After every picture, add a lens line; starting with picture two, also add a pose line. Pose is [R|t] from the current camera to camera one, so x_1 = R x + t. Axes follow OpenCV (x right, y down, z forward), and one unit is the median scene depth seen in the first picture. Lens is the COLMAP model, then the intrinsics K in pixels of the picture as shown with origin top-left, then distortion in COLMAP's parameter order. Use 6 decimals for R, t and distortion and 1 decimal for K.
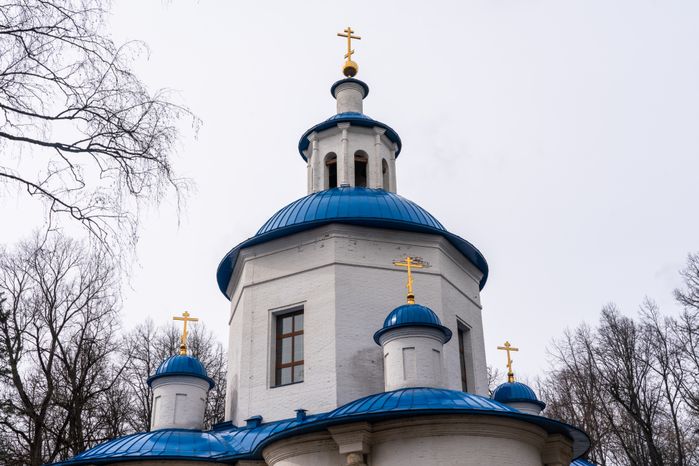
lens RADIAL K [[787.7, 0, 349.5], [0, 787.7, 233.0], [0, 0, 1]] dist [0.005428, -0.000286]
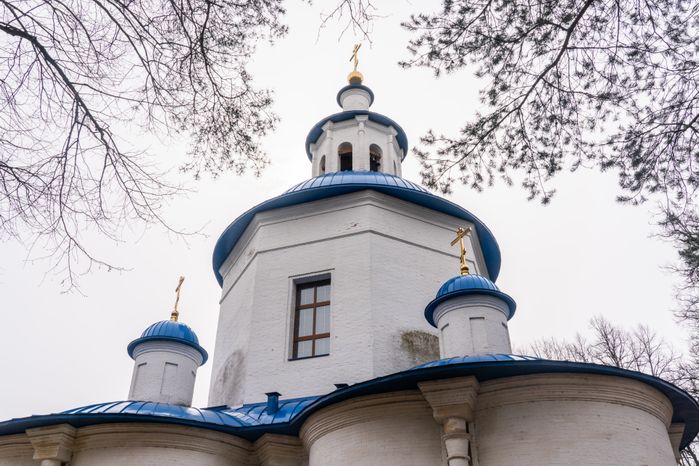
lens RADIAL K [[619.3, 0, 349.5], [0, 619.3, 233.0], [0, 0, 1]] dist [-0.002838, 0.000162]
pose [[0.977710, 0.123882, 0.169516, -0.162410], [-0.100470, 0.984990, -0.140356, 0.142020], [-0.184359, 0.120196, 0.975482, 0.290899]]
